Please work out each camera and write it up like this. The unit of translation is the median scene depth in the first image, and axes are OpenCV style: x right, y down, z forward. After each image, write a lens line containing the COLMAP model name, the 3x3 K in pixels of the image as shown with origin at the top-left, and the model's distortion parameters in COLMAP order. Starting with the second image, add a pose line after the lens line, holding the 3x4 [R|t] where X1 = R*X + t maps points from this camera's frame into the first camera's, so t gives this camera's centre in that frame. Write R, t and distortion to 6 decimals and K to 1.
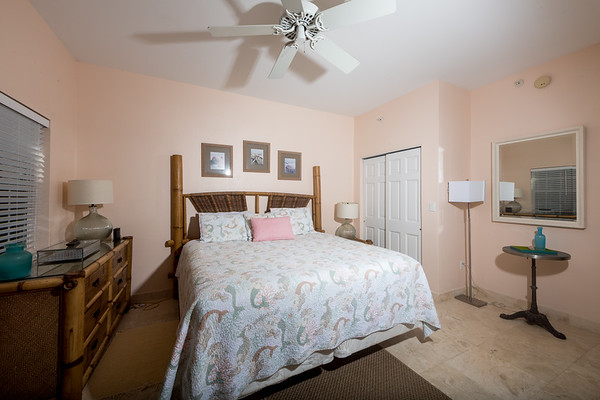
lens RADIAL K [[231.4, 0, 300.5], [0, 231.4, 197.3], [0, 0, 1]] dist [0.011341, 0.000138]
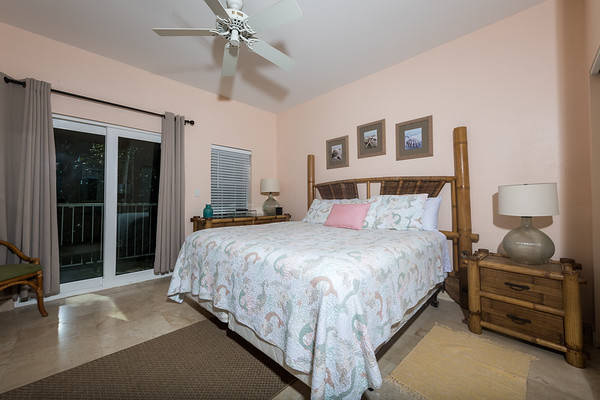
lens RADIAL K [[231.4, 0, 298.9], [0, 231.4, 198.6], [0, 0, 1]] dist [0.011341, 0.000138]
pose [[0.312228, -0.009060, -0.949964, 0.592507], [0.001606, 0.999958, -0.009009, 0.064899], [0.950006, 0.001287, 0.312229, 0.461375]]
